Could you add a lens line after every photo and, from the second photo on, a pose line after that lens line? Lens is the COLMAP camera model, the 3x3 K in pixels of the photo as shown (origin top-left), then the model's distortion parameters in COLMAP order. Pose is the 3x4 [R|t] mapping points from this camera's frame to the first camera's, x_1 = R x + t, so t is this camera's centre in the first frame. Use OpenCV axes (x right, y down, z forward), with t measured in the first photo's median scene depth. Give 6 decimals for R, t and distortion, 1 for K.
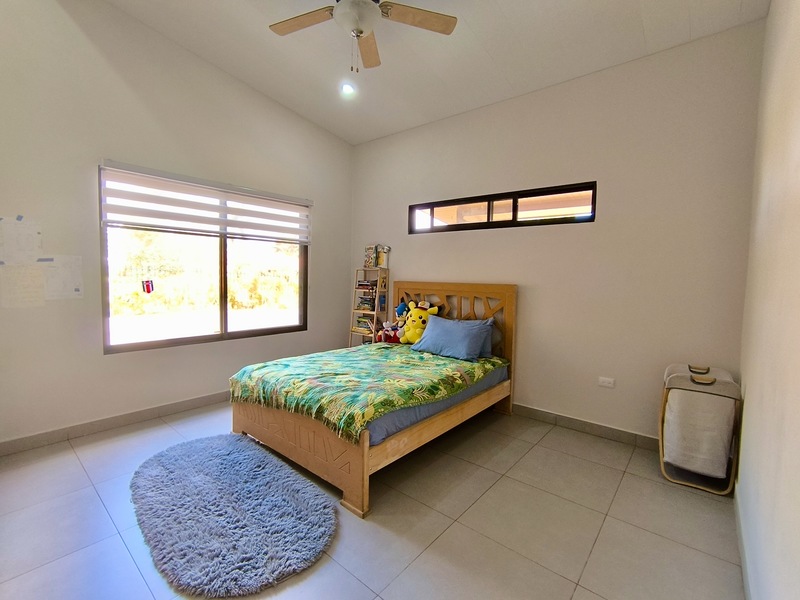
lens RADIAL K [[363.2, 0, 397.8], [0, 363.2, 297.7], [0, 0, 1]] dist [-0.019178, 0.011183]
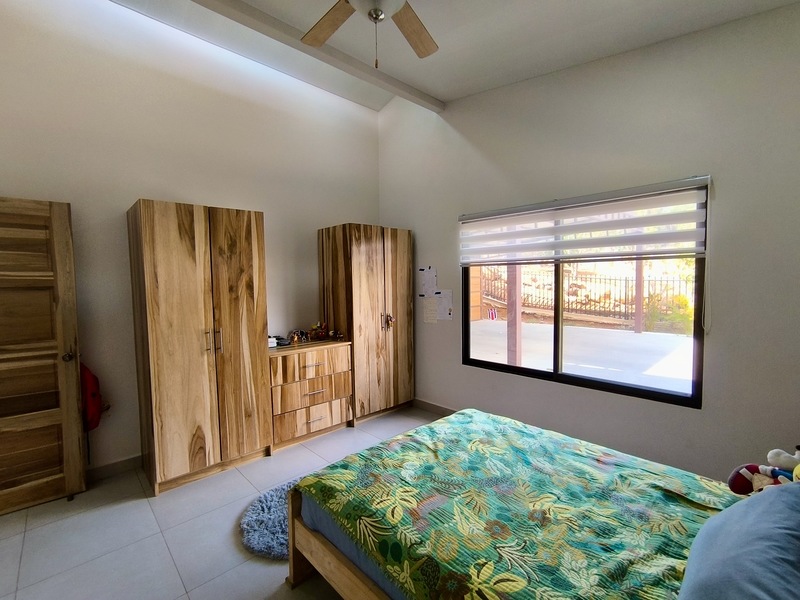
lens RADIAL K [[363.2, 0, 397.8], [0, 363.2, 297.7], [0, 0, 1]] dist [-0.019178, 0.011183]
pose [[-0.101301, 0.030633, -0.994384, 0.522175], [-0.050555, 0.998076, 0.035897, -0.118589], [0.993570, 0.053908, -0.099558, 0.884687]]
